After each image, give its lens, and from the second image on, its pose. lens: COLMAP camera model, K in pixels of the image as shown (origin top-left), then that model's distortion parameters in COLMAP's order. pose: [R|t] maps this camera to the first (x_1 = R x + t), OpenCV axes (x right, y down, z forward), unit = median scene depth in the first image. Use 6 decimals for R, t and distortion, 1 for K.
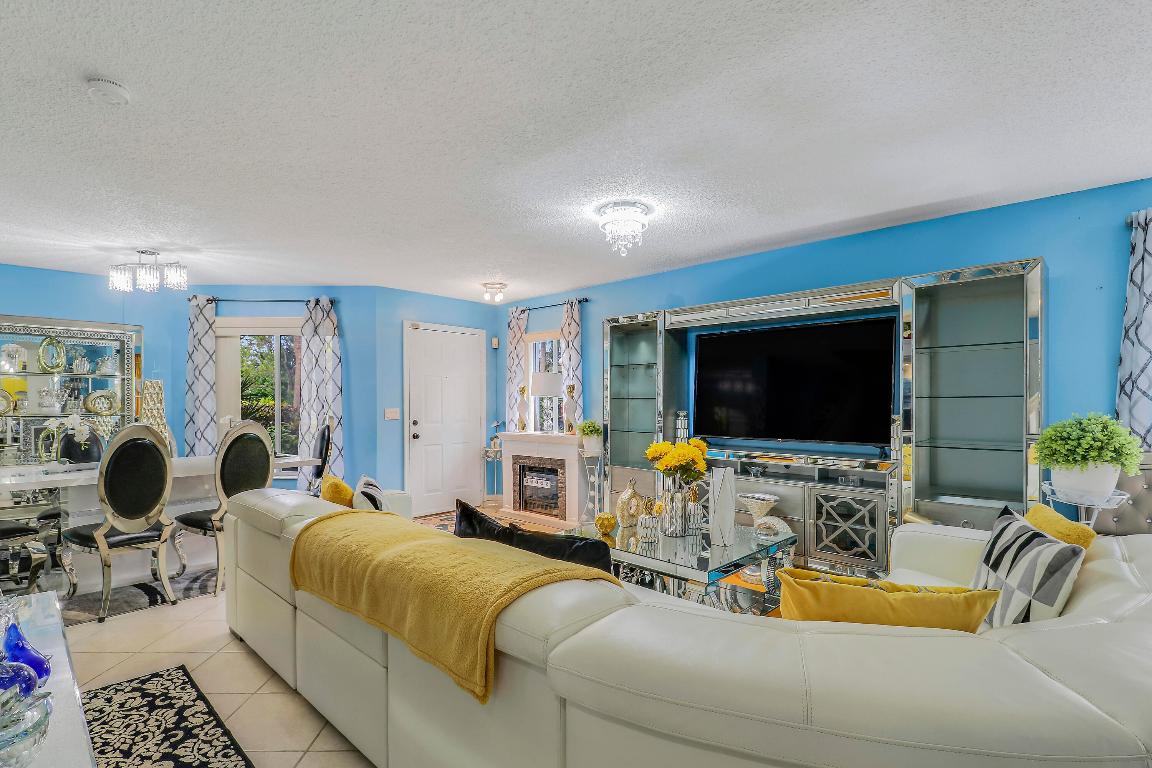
lens RADIAL K [[554.1, 0, 574.8], [0, 554.1, 405.1], [0, 0, 1]] dist [-0.000627, -0.000210]
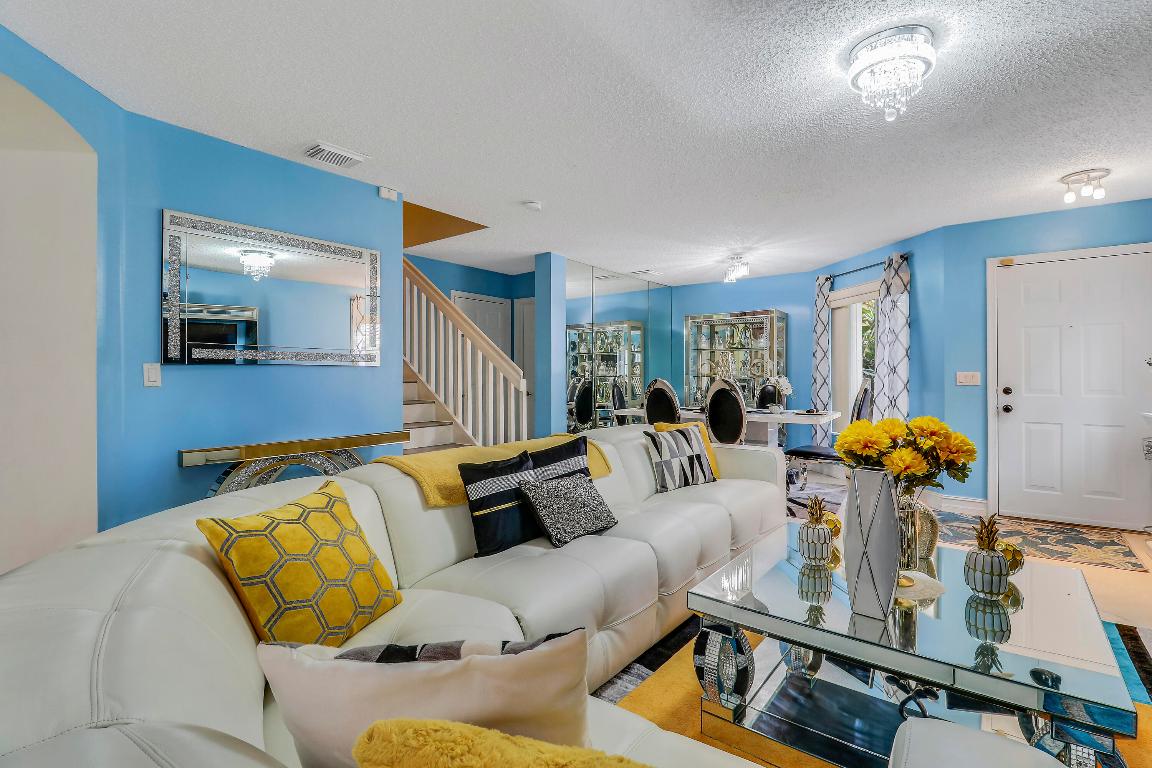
lens RADIAL K [[544.5, 0, 572.6], [0, 544.5, 371.6], [0, 0, 1]] dist [-0.000017, -0.000175]
pose [[0.104793, -0.005069, -0.994481, 0.395813], [0.000925, 0.999987, -0.005000, 0.008876], [0.994494, -0.000396, 0.104796, 0.340373]]
